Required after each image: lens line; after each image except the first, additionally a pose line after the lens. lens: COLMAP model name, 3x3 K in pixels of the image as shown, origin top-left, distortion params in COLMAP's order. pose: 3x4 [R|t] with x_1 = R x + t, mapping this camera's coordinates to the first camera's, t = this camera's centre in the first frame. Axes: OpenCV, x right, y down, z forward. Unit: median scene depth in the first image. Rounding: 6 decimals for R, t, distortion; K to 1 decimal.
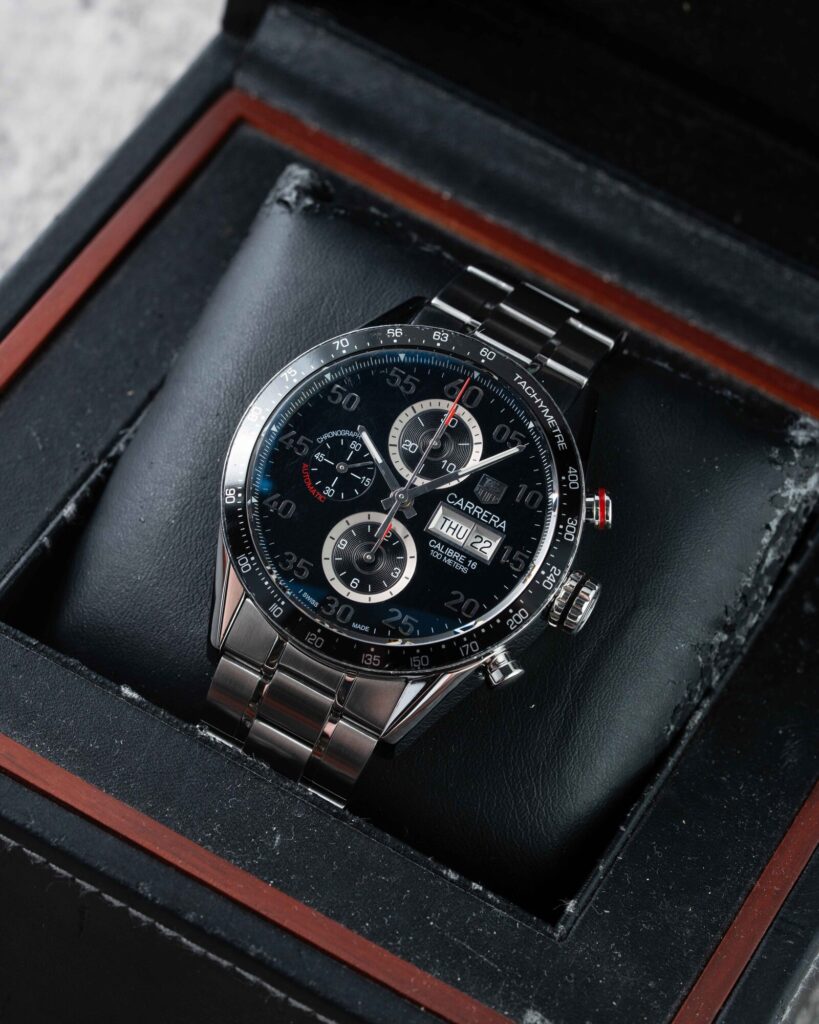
lens RADIAL K [[4394.0, 0, 408.9], [0, 4394.0, 510.2], [0, 0, 1]] dist [-0.069109, 0.000000]
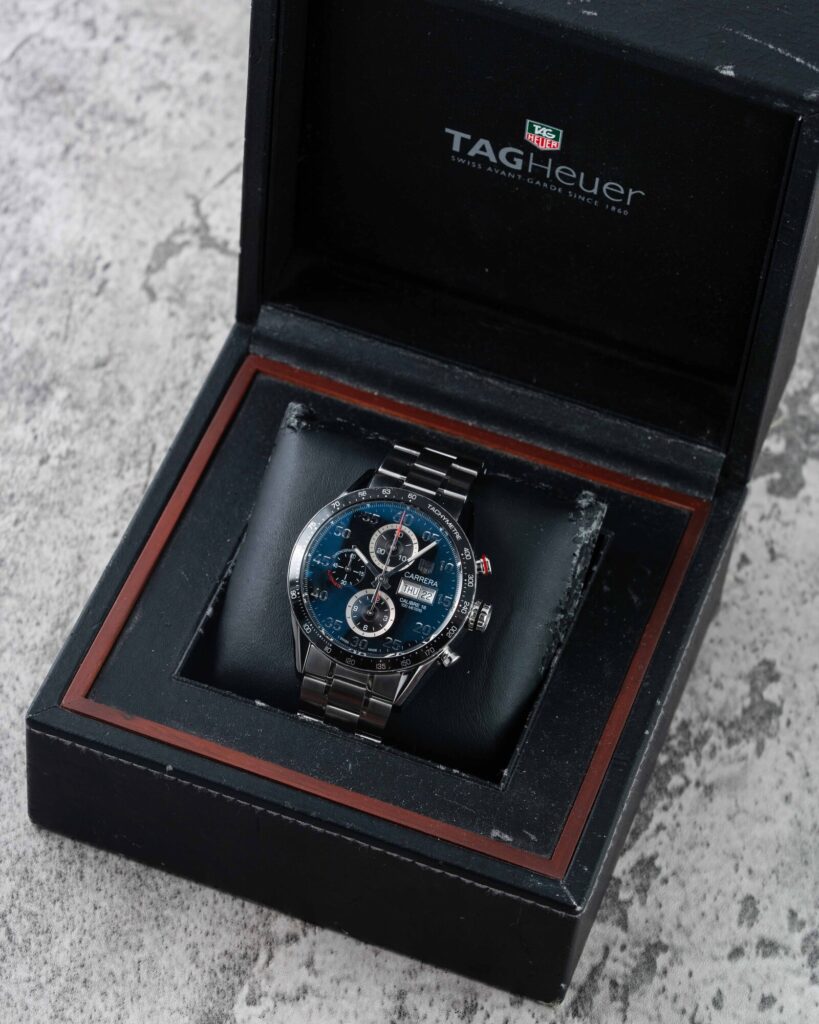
lens RADIAL K [[3921.1, 0, 410.4], [0, 3921.1, 512.3], [0, 0, 1]] dist [-0.009281, 0.000000]
pose [[0.983750, -0.179508, -0.003568, 0.022072], [0.179485, 0.982734, 0.044938, -0.105901], [-0.004560, -0.044848, 0.998983, -0.708689]]
